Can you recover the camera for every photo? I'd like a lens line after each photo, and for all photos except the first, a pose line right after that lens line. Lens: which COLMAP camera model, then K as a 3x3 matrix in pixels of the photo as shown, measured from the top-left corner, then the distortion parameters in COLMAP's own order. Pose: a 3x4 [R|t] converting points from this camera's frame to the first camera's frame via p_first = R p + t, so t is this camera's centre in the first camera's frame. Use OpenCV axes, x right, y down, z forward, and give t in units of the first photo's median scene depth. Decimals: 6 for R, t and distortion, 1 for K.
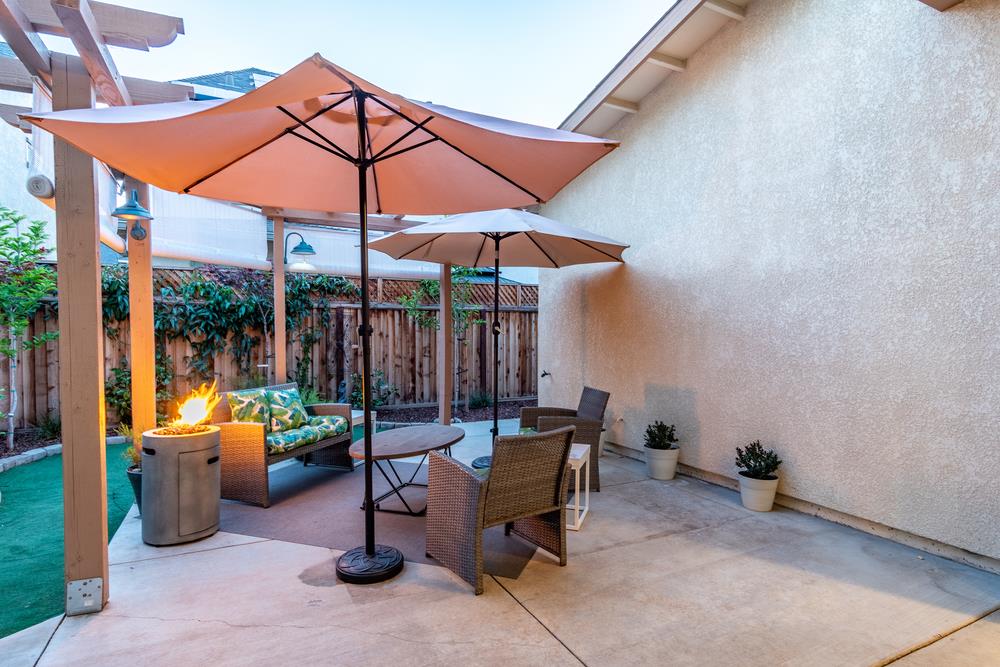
lens RADIAL K [[529.0, 0, 500.0], [0, 529.0, 333.5], [0, 0, 1]] dist [0.005223, -0.000002]
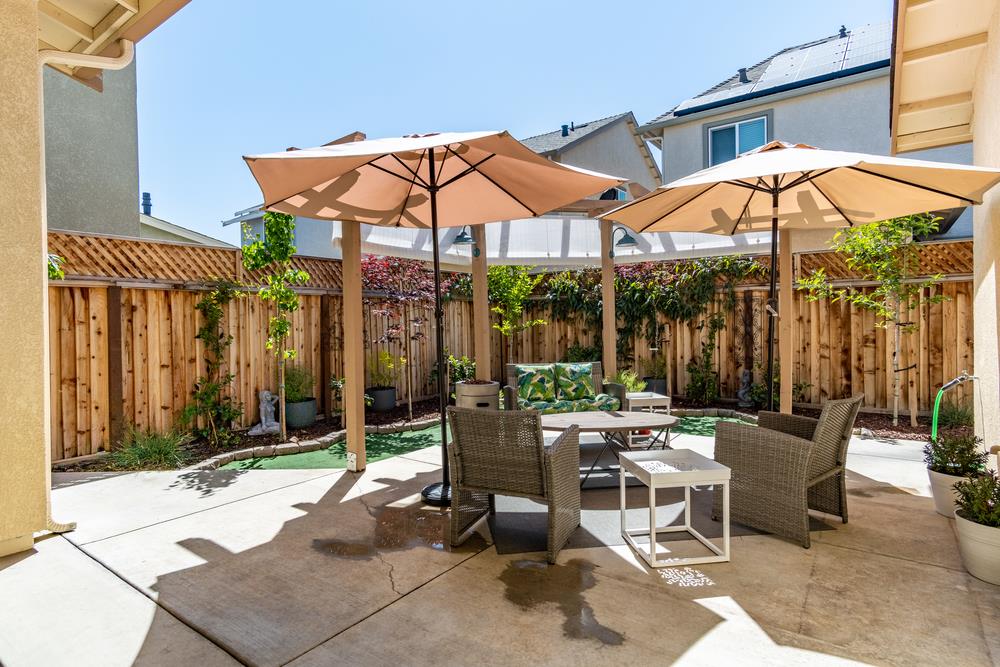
lens RADIAL K [[523.7, 0, 498.1], [0, 523.7, 321.3], [0, 0, 1]] dist [0.003452, 0.001085]
pose [[0.456284, -0.013383, -0.889733, 0.534862], [0.008968, 0.999905, -0.010441, 0.016873], [0.889789, -0.003215, 0.456361, 0.311955]]
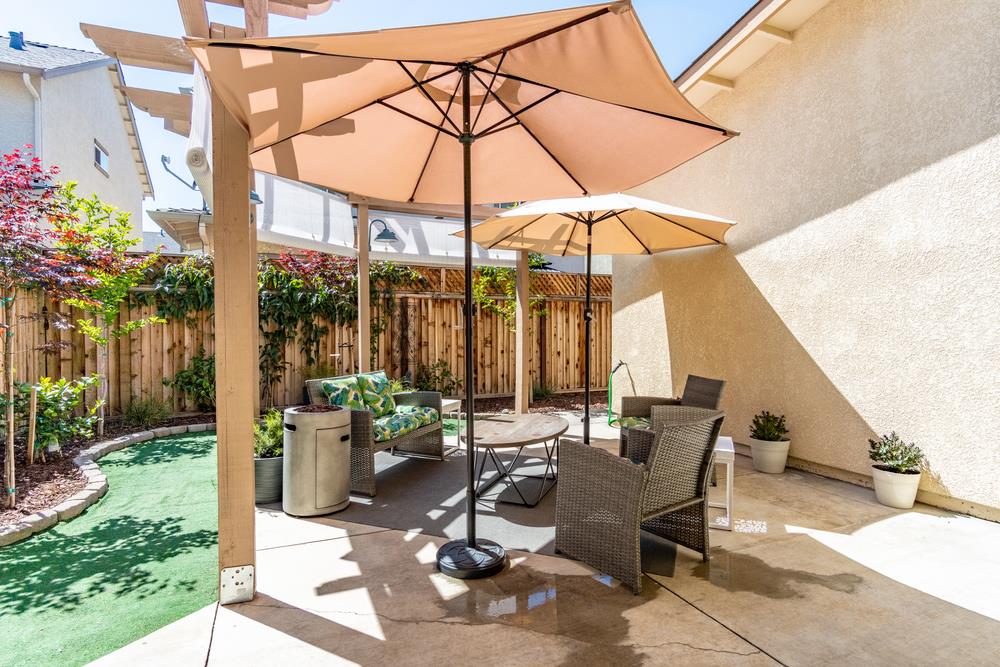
lens RADIAL K [[523.7, 0, 498.1], [0, 523.7, 321.3], [0, 0, 1]] dist [0.003452, 0.001085]
pose [[0.998654, -0.002528, -0.051807, -0.125605], [0.001836, 0.999909, -0.013396, 0.016009], [0.051836, 0.013283, 0.998567, 0.034981]]
